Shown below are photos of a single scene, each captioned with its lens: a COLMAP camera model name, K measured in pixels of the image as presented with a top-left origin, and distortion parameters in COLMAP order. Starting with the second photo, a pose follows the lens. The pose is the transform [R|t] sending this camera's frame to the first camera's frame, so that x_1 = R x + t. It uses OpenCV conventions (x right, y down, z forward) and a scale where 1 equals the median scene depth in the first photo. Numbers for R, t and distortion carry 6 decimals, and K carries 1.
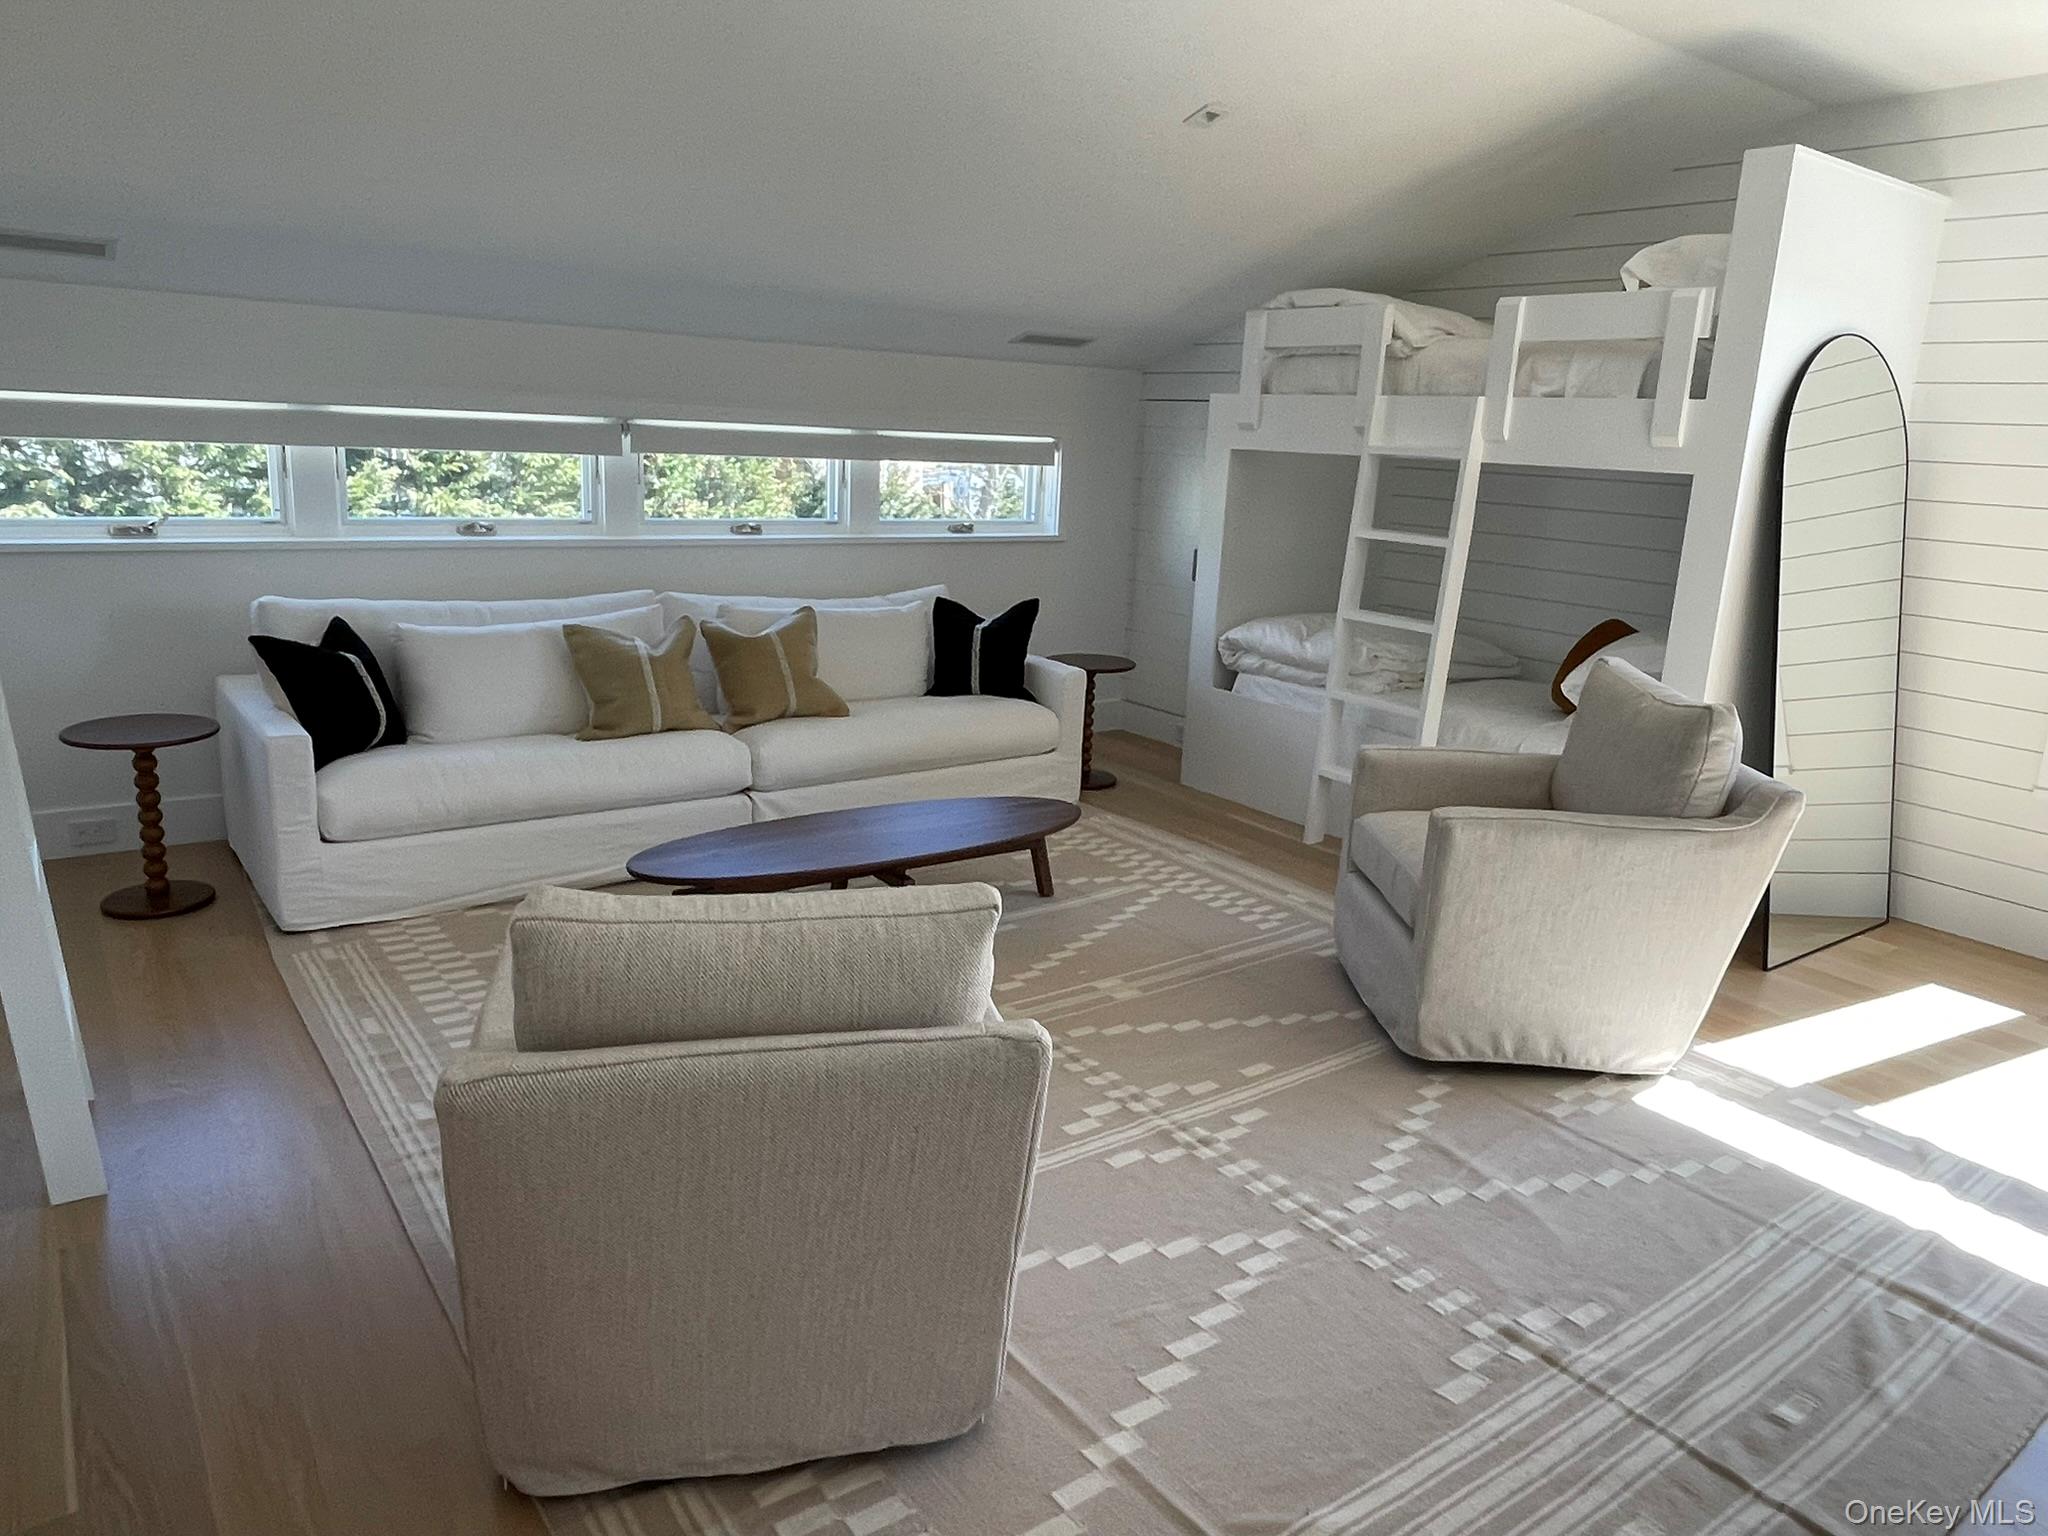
lens RADIAL K [[1352.4, 0, 1015.4], [0, 1352.4, 771.2], [0, 0, 1]] dist [0.000561, -0.000783]
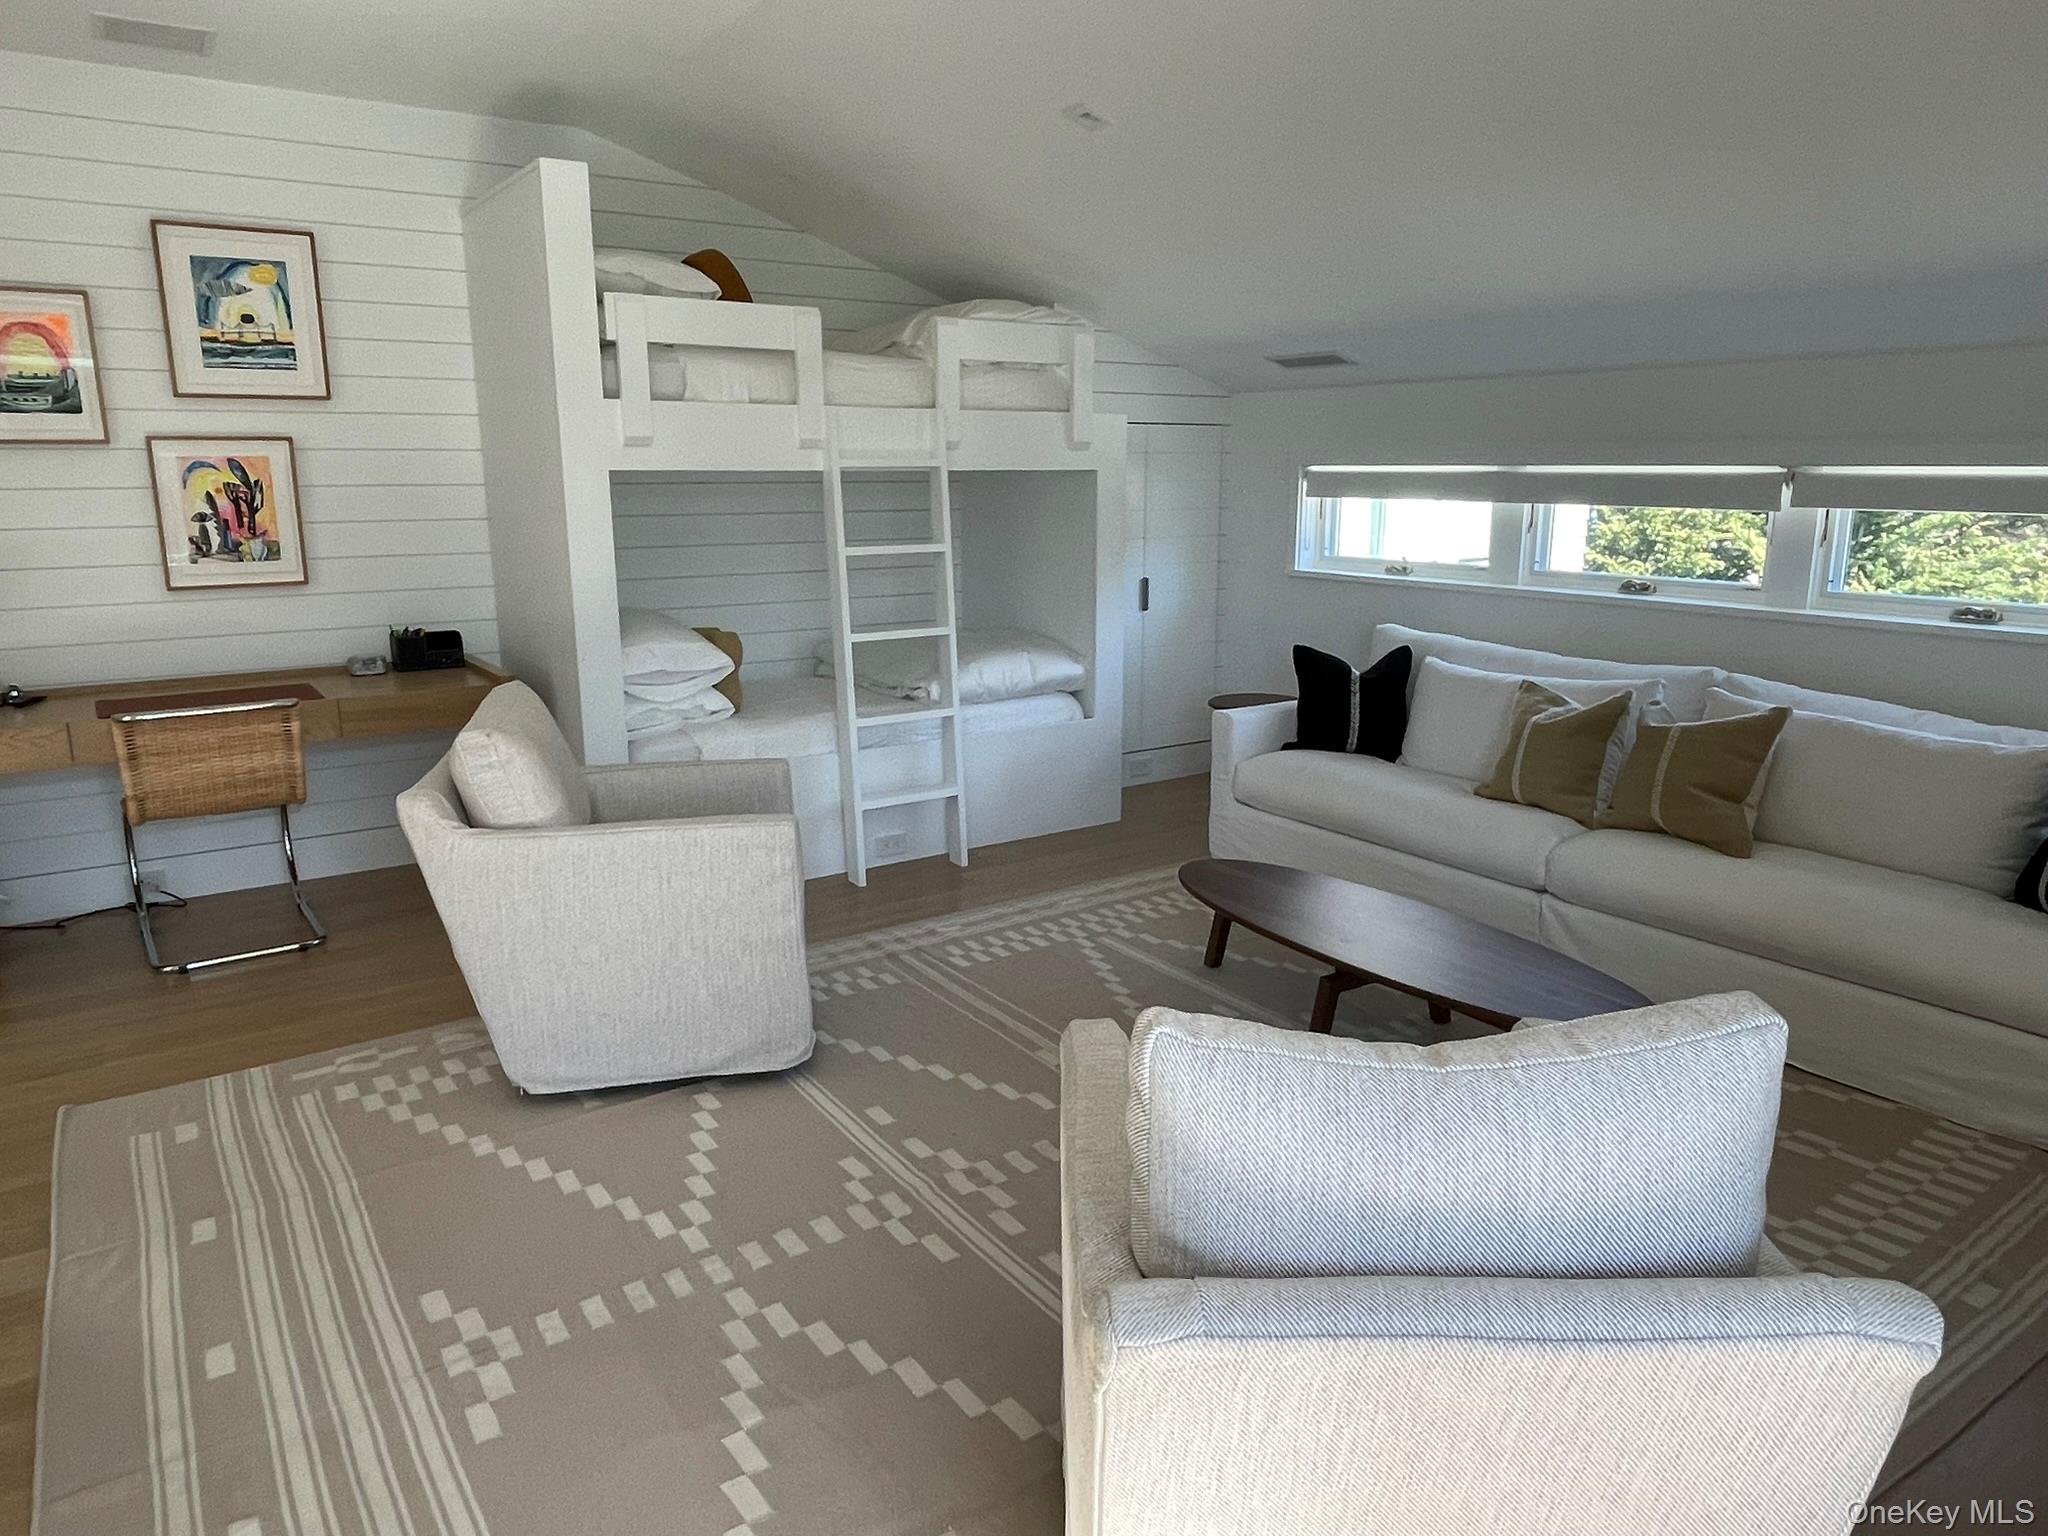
lens RADIAL K [[1352.4, 0, 1015.4], [0, 1352.4, 771.2], [0, 0, 1]] dist [0.000561, -0.000783]
pose [[-0.034907, 0.172280, -0.984429, 0.974160], [-0.245083, 0.953476, 0.175553, -0.190814], [0.968874, 0.247395, 0.008940, 0.995014]]
